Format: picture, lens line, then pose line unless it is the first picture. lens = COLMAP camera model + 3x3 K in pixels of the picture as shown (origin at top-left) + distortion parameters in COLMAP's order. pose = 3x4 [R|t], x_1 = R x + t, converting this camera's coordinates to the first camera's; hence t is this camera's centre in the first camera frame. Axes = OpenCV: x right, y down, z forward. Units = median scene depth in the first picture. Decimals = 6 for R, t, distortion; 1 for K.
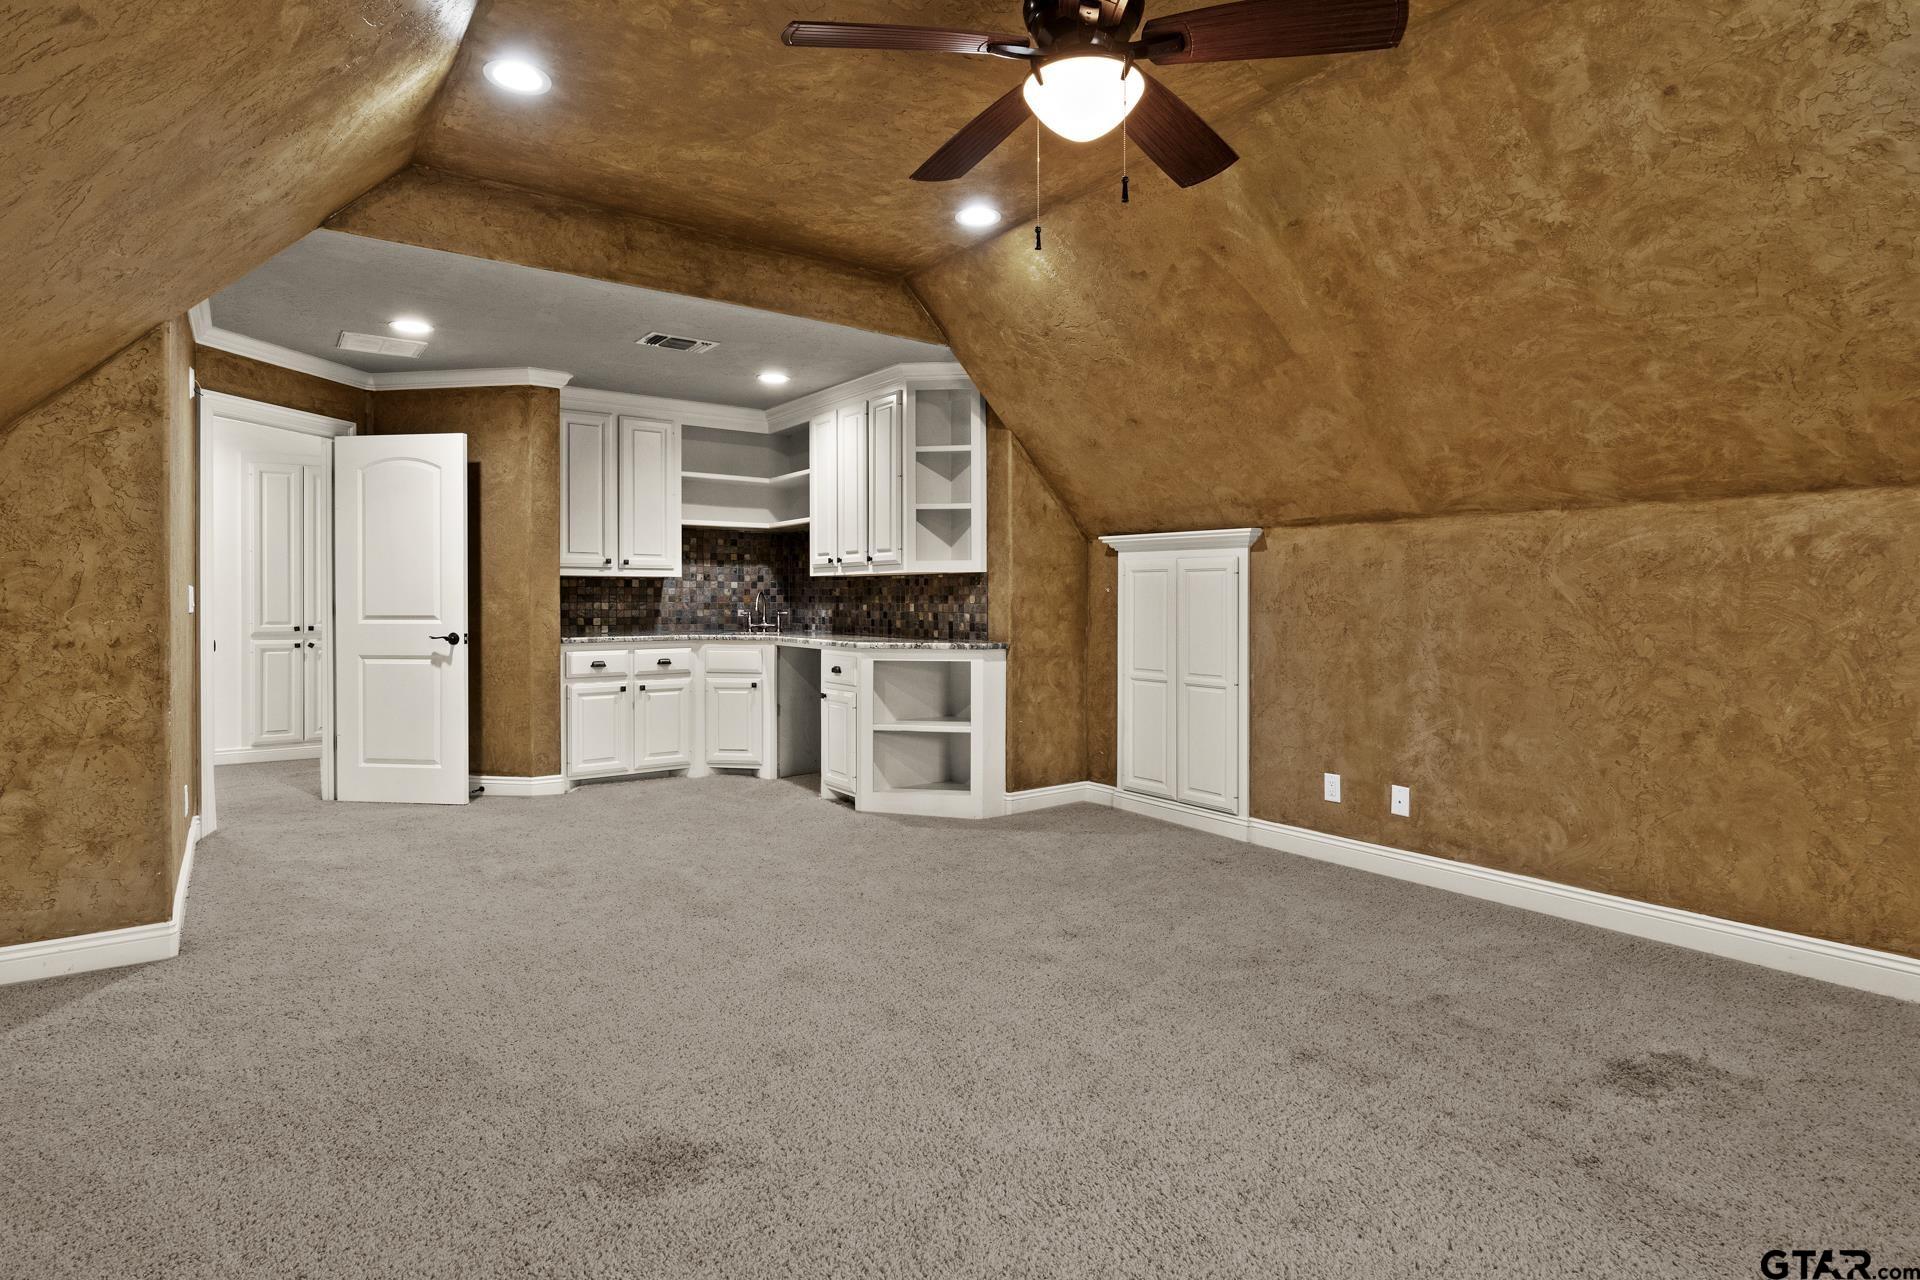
lens RADIAL K [[961.7, 0, 963.9], [0, 961.7, 601.1], [0, 0, 1]] dist [-0.002226, -0.000512]
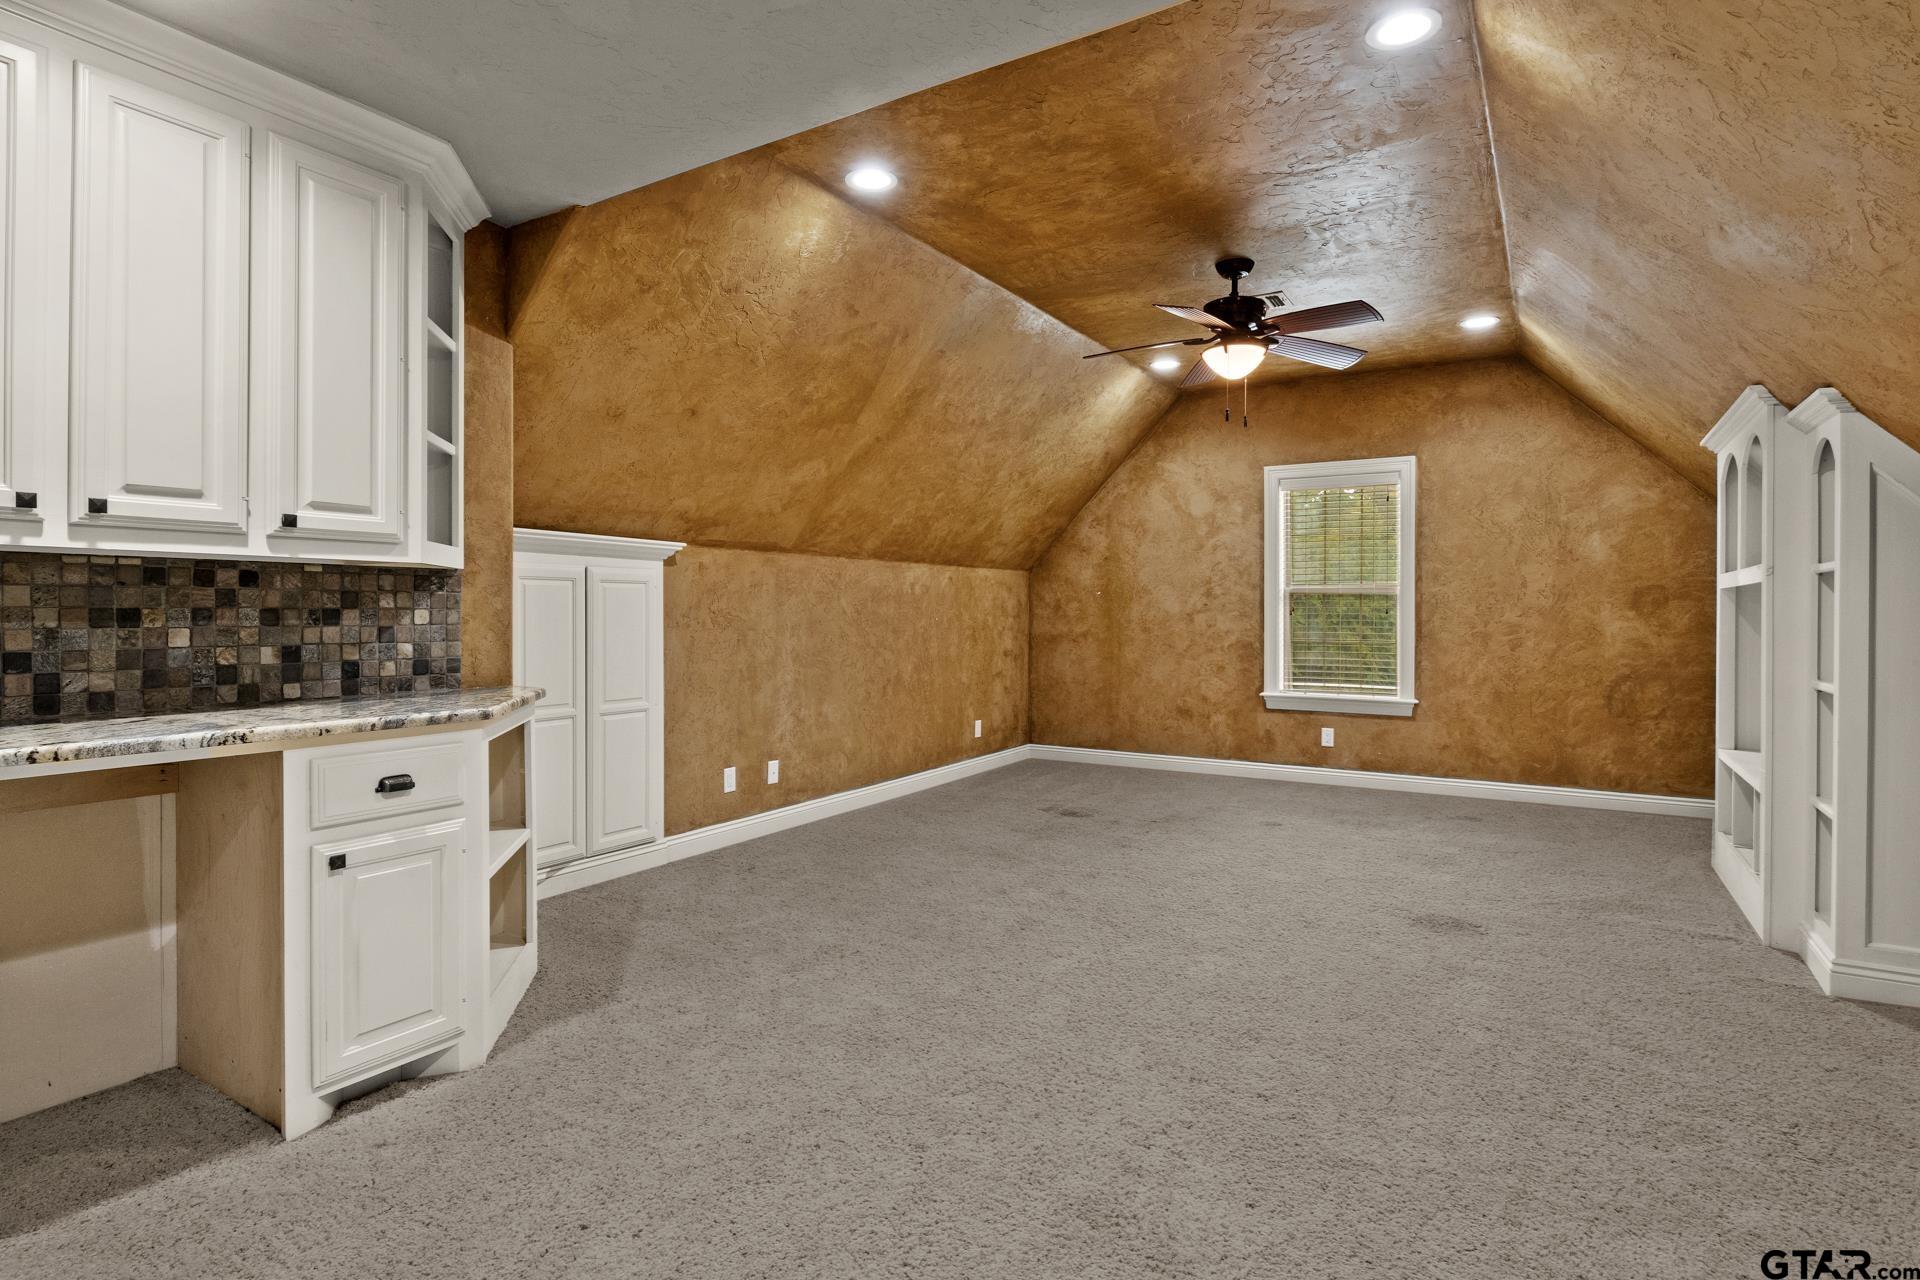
lens RADIAL K [[969.3, 0, 965.9], [0, 969.3, 617.2], [0, 0, 1]] dist [-0.005620, -0.001512]
pose [[-0.366177, -0.006808, 0.930520, -0.794182], [0.000818, 0.999970, 0.007638, -0.007103], [-0.930545, 0.003558, -0.366161, 1.173257]]
